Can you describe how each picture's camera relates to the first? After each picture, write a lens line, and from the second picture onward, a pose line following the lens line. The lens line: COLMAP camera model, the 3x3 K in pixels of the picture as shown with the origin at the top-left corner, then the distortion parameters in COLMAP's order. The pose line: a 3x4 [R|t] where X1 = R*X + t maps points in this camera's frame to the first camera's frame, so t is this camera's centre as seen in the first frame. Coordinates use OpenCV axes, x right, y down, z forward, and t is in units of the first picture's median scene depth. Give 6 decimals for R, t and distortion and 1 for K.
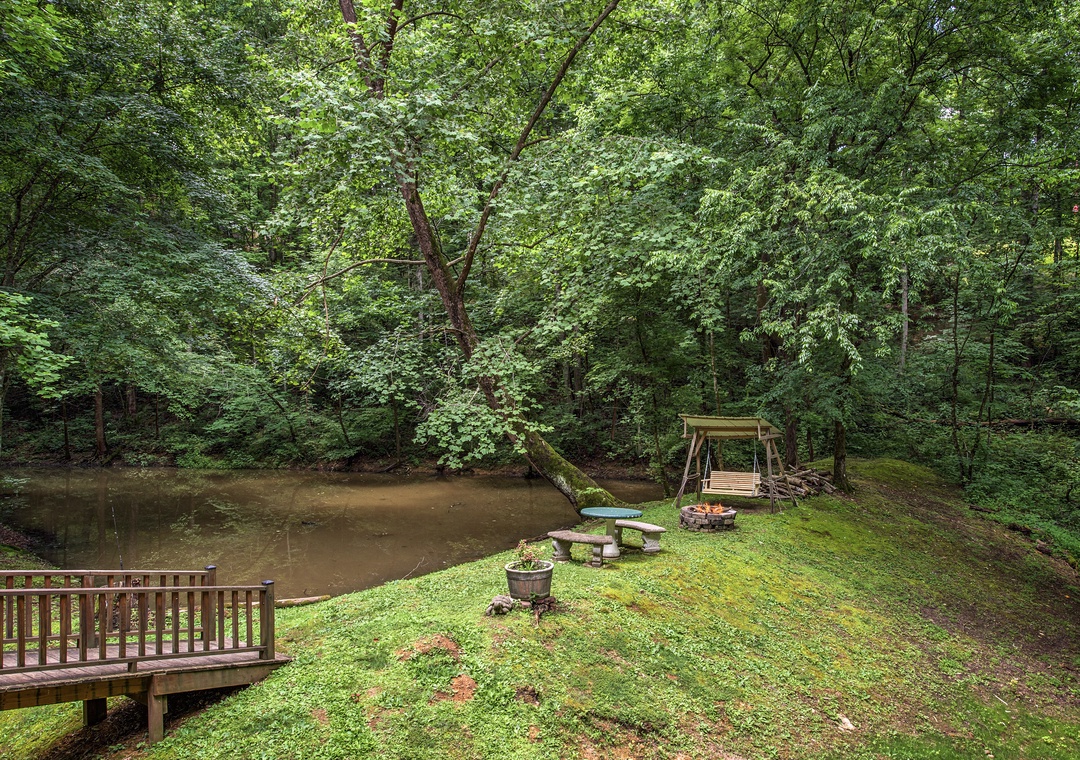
lens RADIAL K [[742.9, 0, 539.8], [0, 742.9, 382.9], [0, 0, 1]] dist [0.008867, 0.001144]
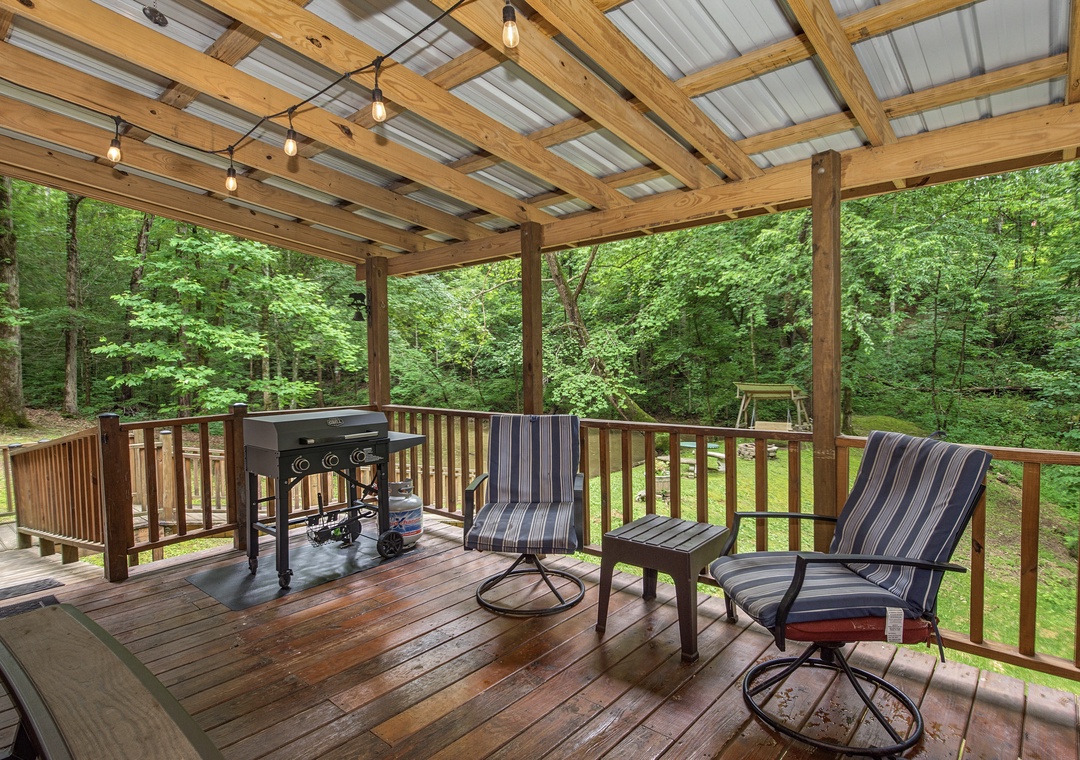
lens RADIAL K [[535.0, 0, 540.0], [0, 535.0, 380.0], [0, 0, 1]] dist [-0.001805, -0.000075]
pose [[0.992819, 0.000345, -0.119624, -0.062235], [0.003764, 0.999411, 0.034123, 0.000546], [0.119565, -0.034328, 0.992233, -0.085128]]
